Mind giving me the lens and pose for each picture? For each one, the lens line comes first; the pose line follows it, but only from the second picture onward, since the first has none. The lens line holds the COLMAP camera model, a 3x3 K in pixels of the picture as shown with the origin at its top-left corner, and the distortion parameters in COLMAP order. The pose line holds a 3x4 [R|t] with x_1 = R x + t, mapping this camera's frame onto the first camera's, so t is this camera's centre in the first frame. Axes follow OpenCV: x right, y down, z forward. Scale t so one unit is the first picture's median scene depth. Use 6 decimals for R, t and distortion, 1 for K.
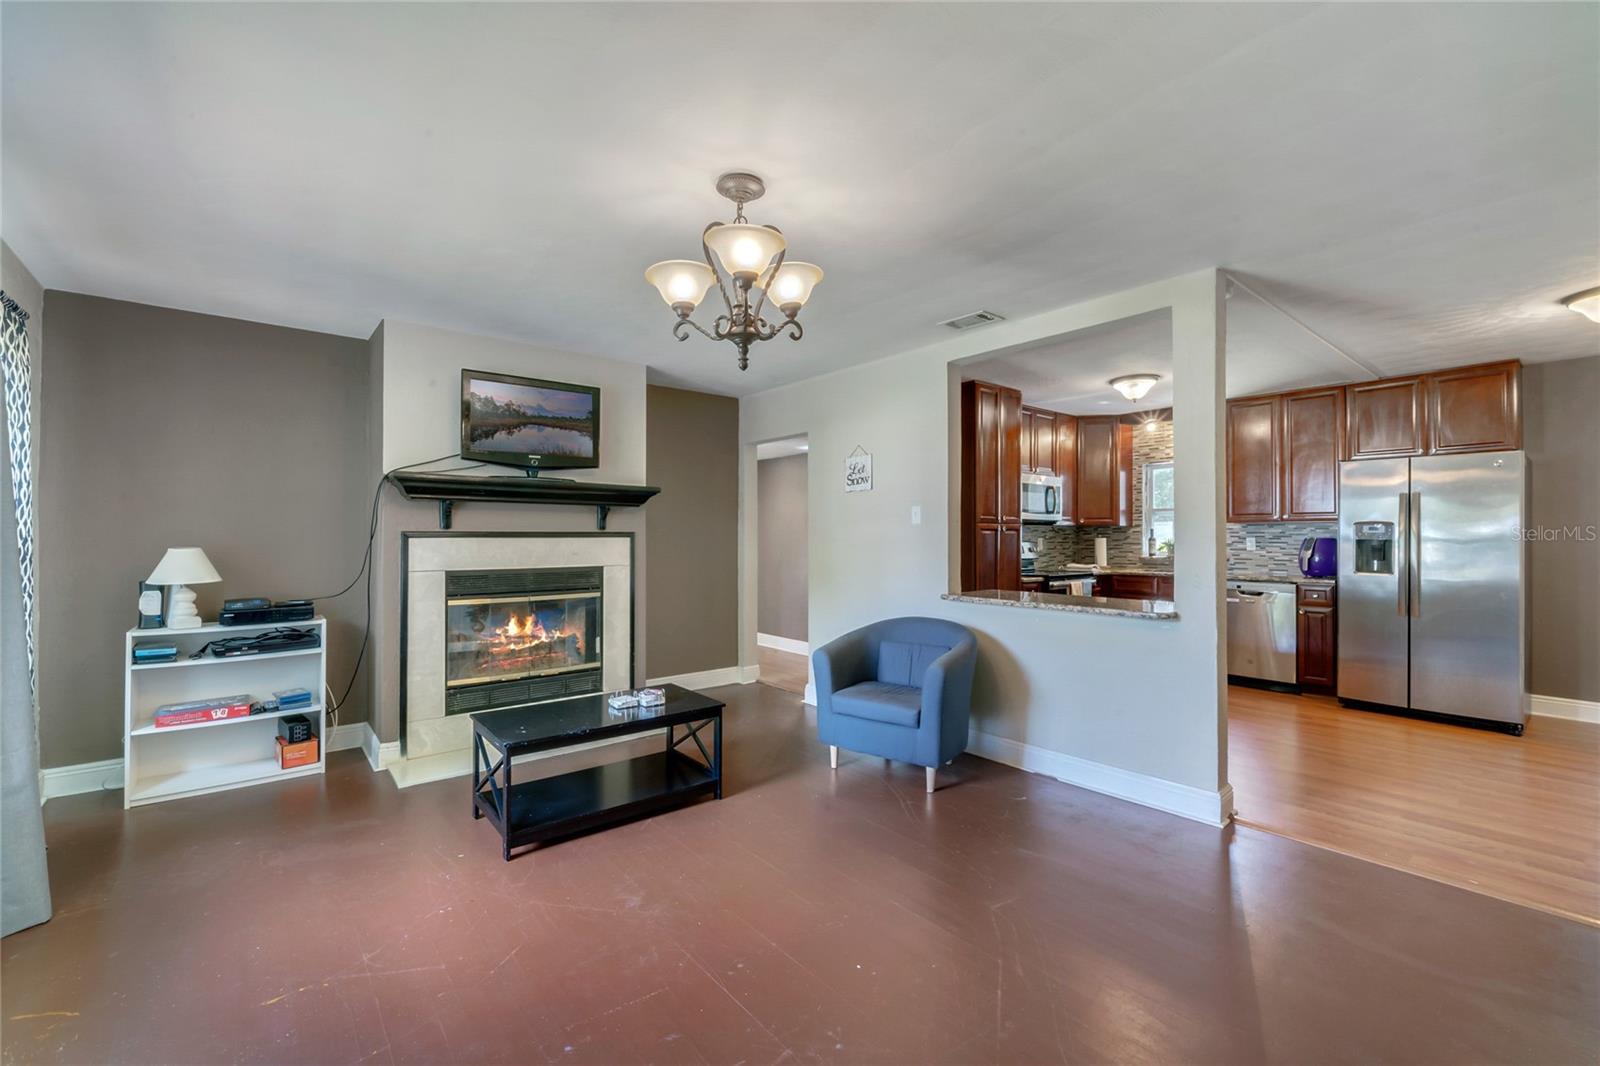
lens RADIAL K [[648.2, 0, 799.0], [0, 648.2, 530.3], [0, 0, 1]] dist [-0.003403, 0.001283]
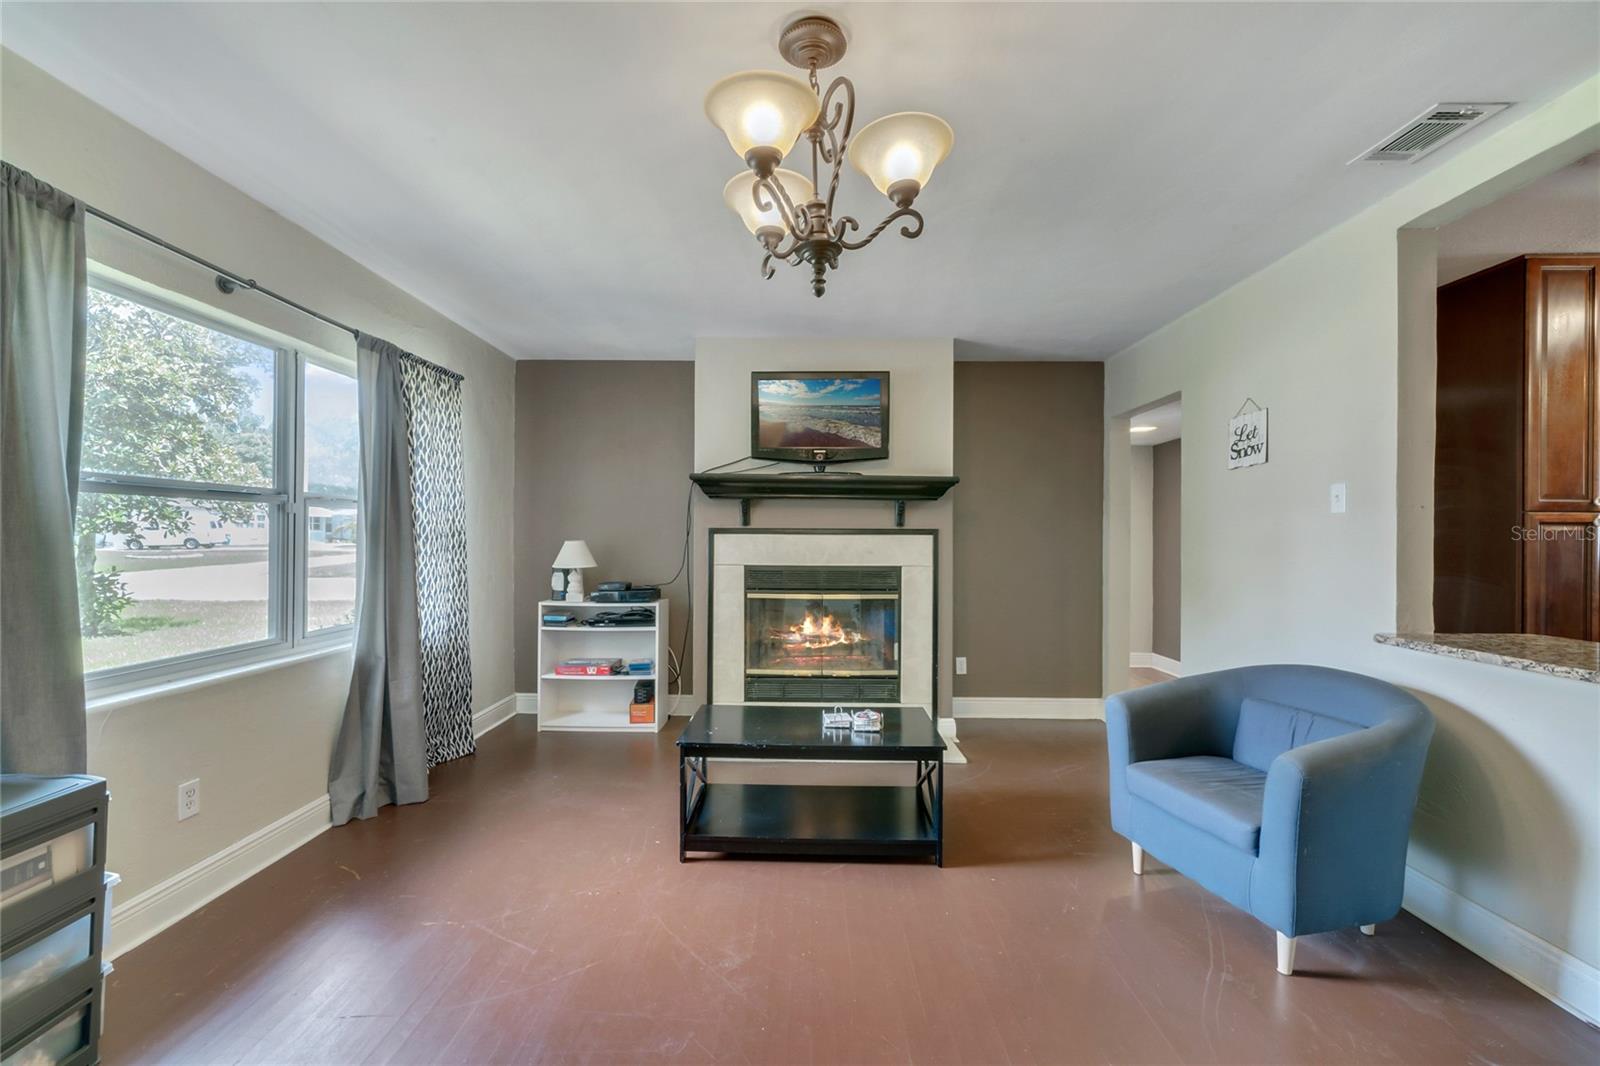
lens RADIAL K [[648.2, 0, 799.7], [0, 648.2, 536.2], [0, 0, 1]] dist [-0.003403, 0.001283]
pose [[0.769857, 0.003525, -0.638207, 0.215262], [-0.000451, 0.999988, 0.004978, 0.010439], [0.638217, -0.003544, 0.769849, 0.255199]]
